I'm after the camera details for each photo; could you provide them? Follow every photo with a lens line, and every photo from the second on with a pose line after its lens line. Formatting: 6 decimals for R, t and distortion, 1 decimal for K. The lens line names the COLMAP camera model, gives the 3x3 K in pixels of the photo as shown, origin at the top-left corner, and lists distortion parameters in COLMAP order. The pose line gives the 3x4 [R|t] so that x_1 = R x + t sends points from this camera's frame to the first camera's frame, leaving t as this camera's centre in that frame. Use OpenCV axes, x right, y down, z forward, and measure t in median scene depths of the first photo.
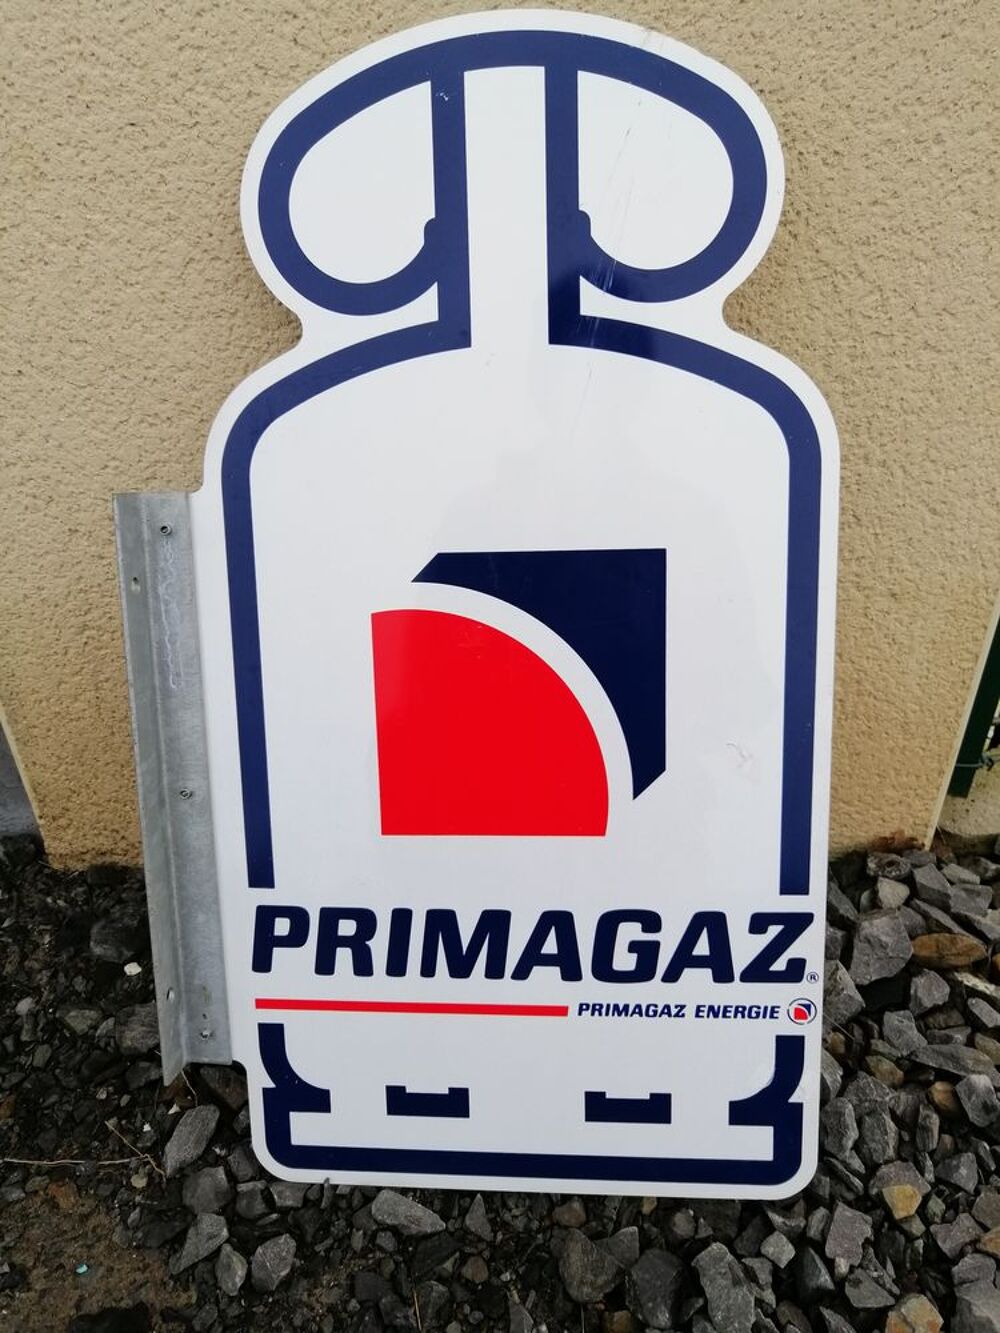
lens RADIAL K [[1060.3, 0, 488.1], [0, 1060.3, 659.3], [0, 0, 1]] dist [-0.039134, 0.073990]
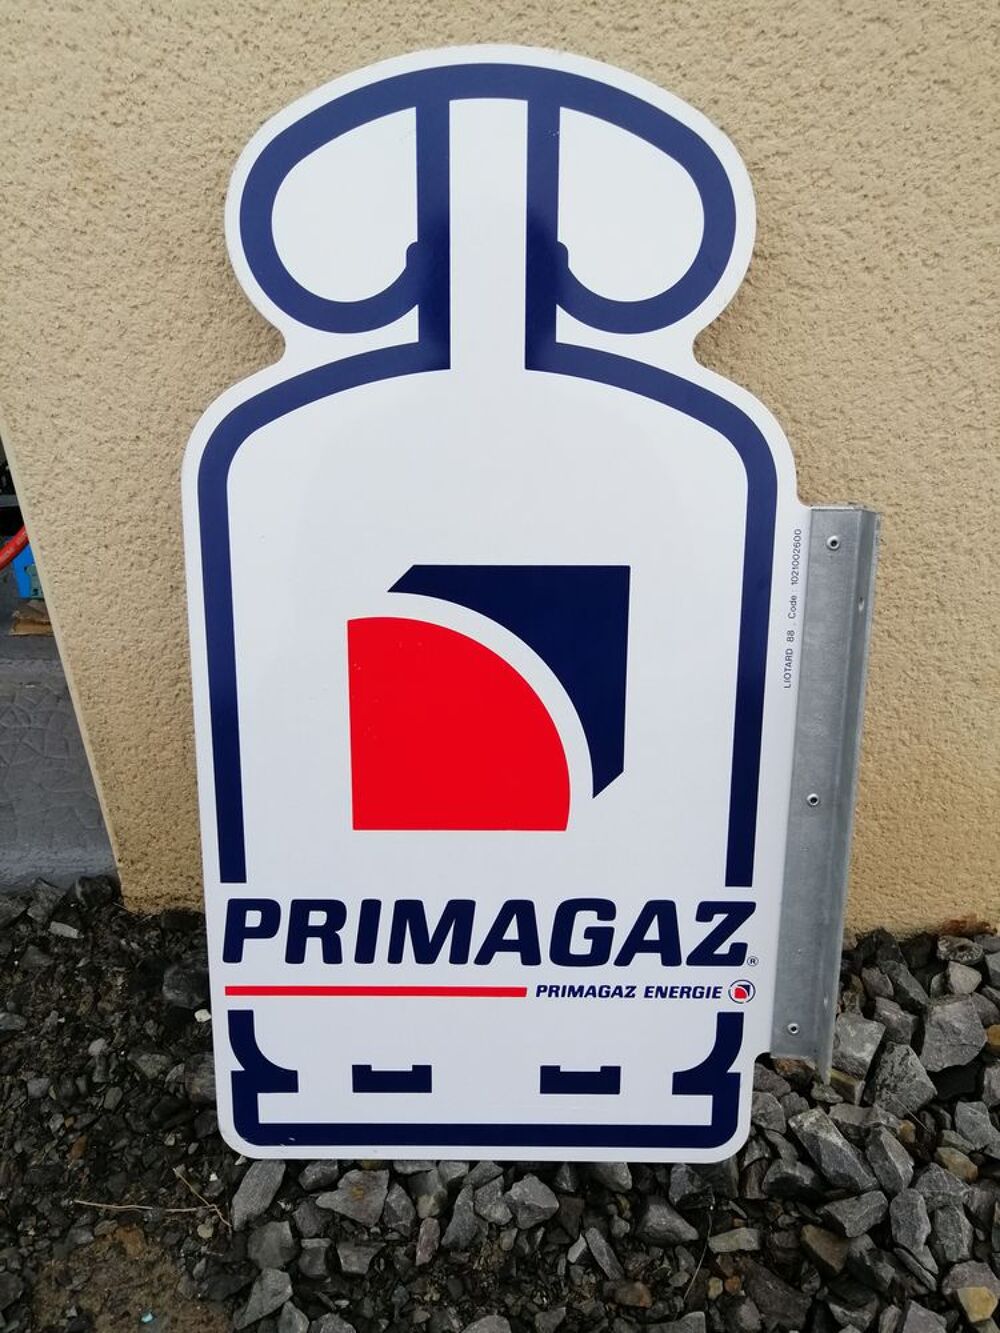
lens RADIAL K [[1063.1, 0, 482.4], [0, 1063.1, 658.2], [0, 0, 1]] dist [-0.035041, 0.071504]
pose [[0.998358, 0.039181, -0.041799, -0.046846], [-0.040972, 0.998239, -0.042906, -0.021321], [0.040044, 0.044548, 0.998204, -0.027757]]
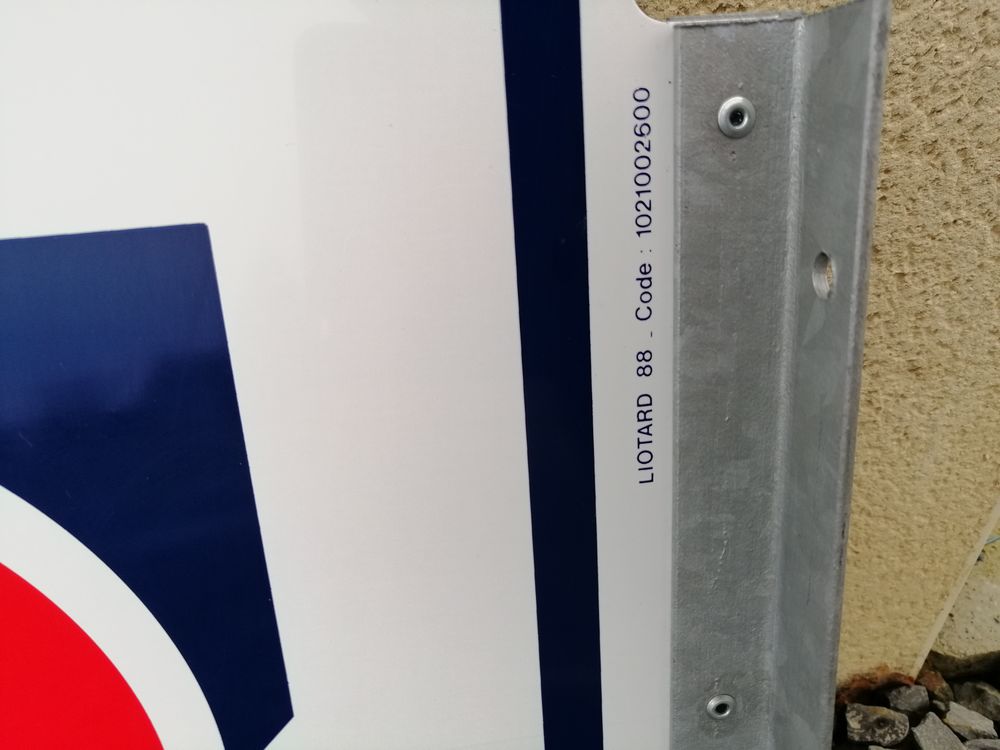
lens RADIAL K [[792.7, 0, 500.0], [0, 792.7, 375.0], [0, 0, 1]] dist [-0.041040, 0.082209]
pose [[0.989493, -0.077072, 0.122327, 0.096688], [0.073386, 0.996711, 0.034367, -0.100754], [-0.124574, -0.025028, 0.991895, 0.633852]]
